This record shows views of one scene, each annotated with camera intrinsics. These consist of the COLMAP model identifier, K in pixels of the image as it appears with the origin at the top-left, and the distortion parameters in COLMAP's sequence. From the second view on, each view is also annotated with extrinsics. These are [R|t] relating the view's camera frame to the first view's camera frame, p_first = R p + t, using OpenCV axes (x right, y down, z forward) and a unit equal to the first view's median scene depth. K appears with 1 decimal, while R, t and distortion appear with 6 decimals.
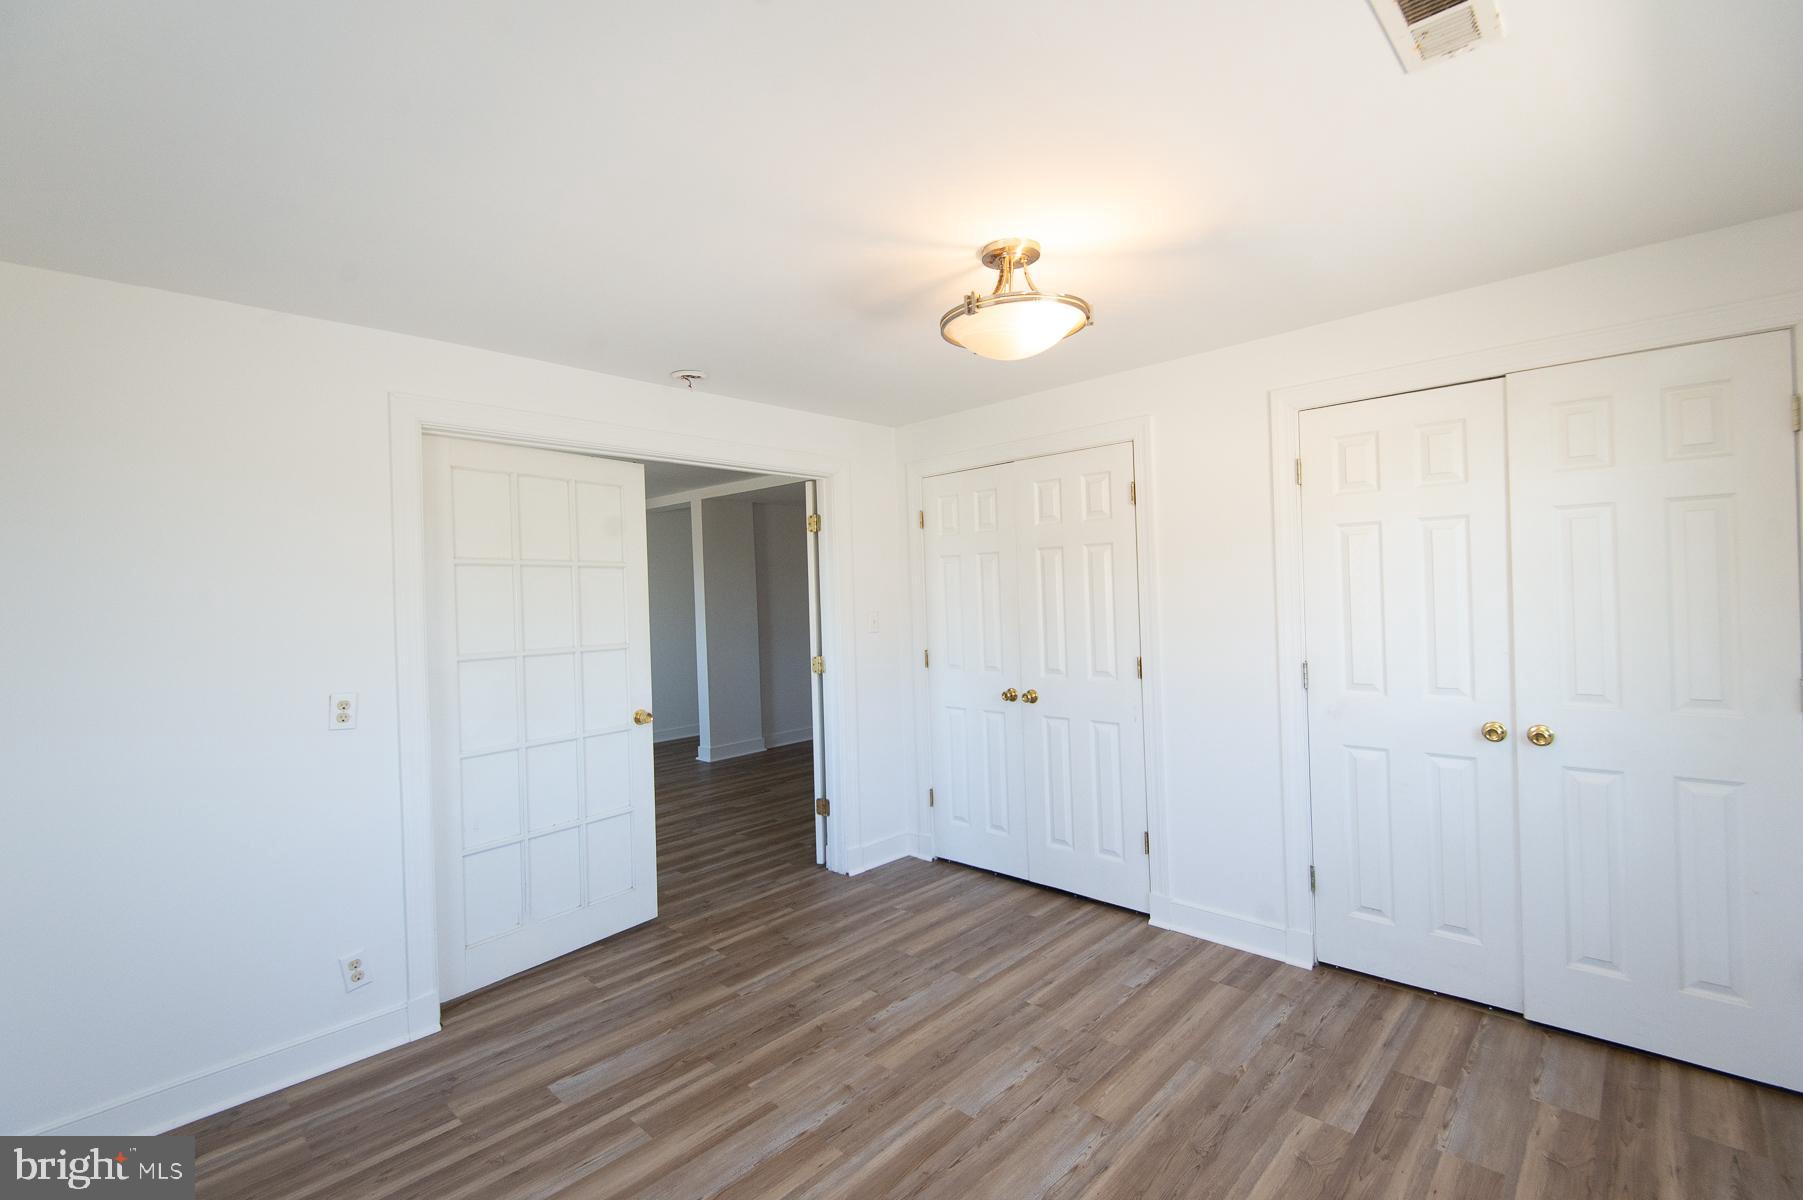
lens RADIAL K [[809.4, 0, 906.0], [0, 809.4, 598.0], [0, 0, 1]] dist [0.036527, -0.018353]
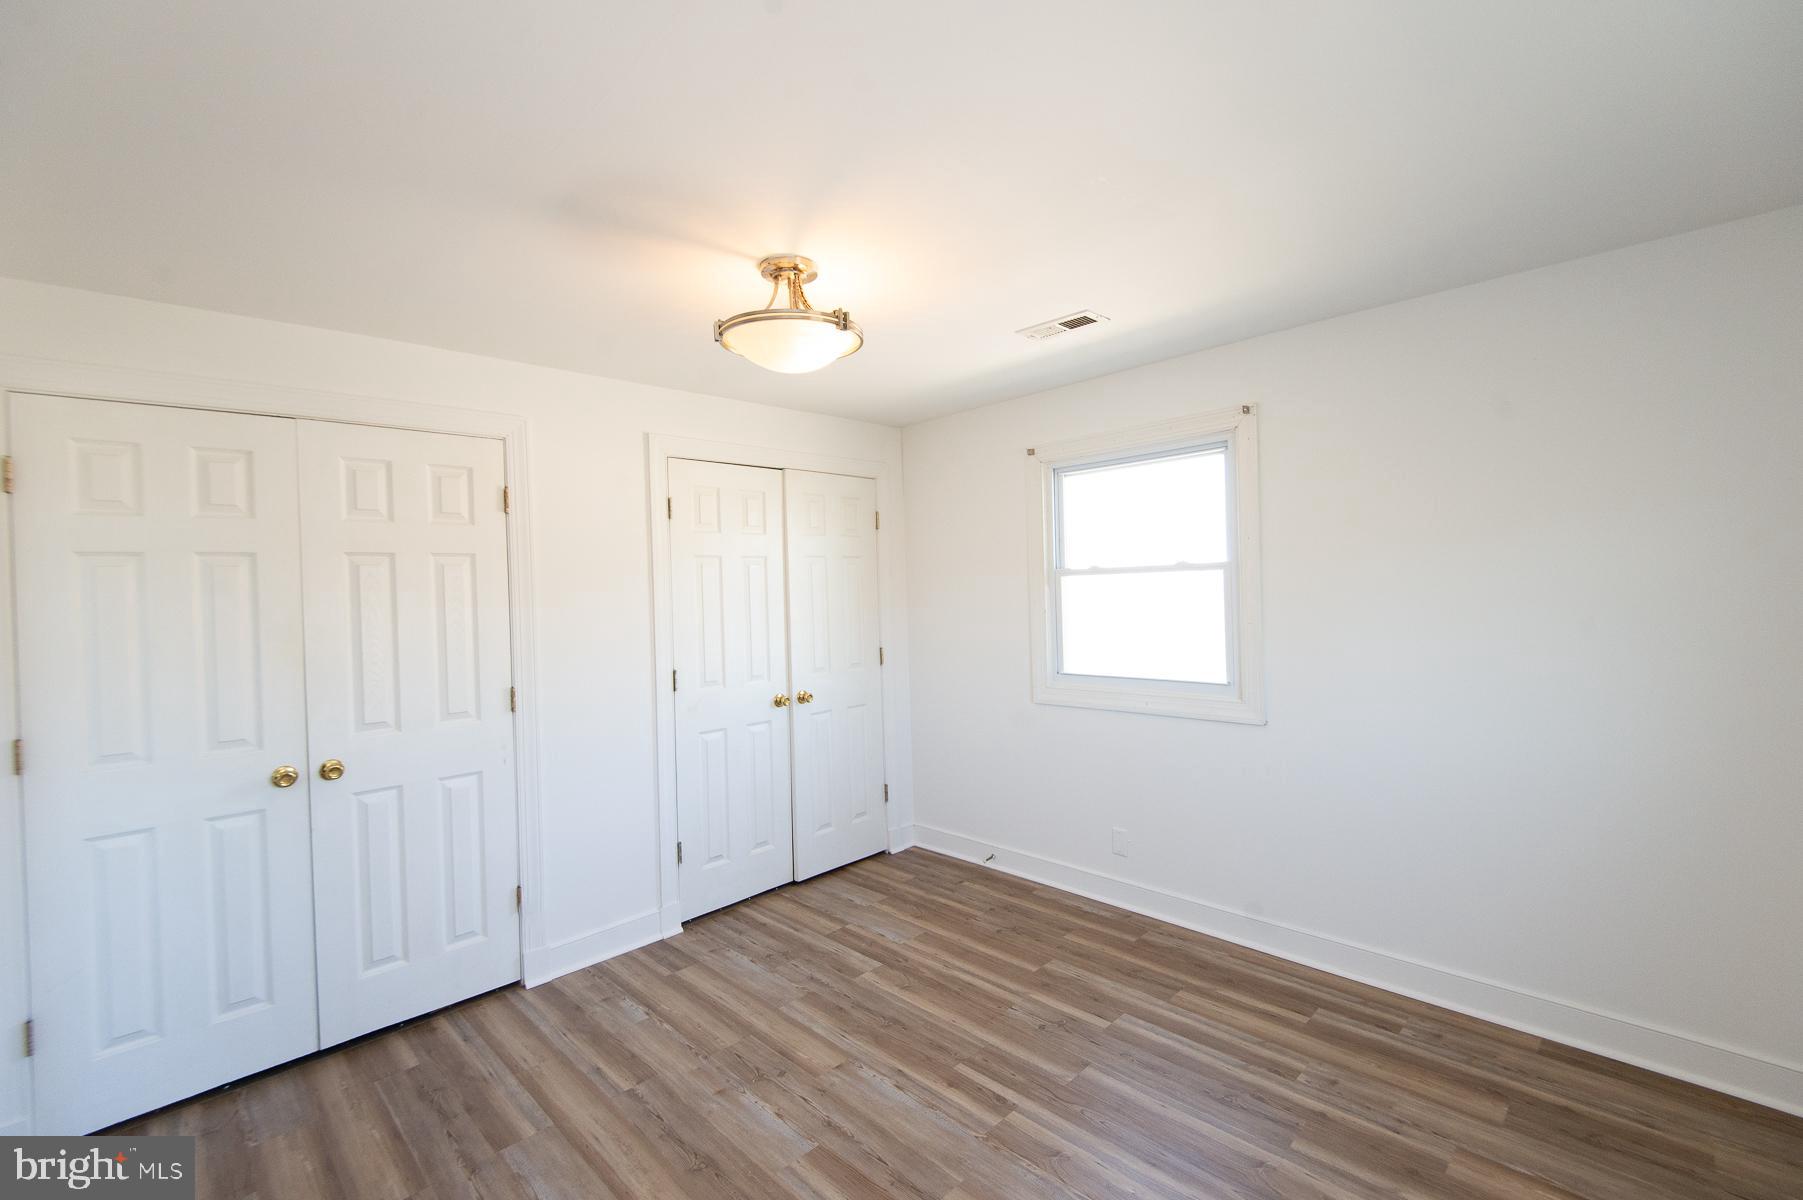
lens RADIAL K [[782.3, 0, 901.5], [0, 782.3, 600.0], [0, 0, 1]] dist [0.070503, -0.029579]
pose [[0.040602, 0.023480, 0.998899, -0.708060], [0.040168, 0.998877, -0.025113, 0.021900], [-0.998368, 0.041144, 0.039613, 0.687431]]
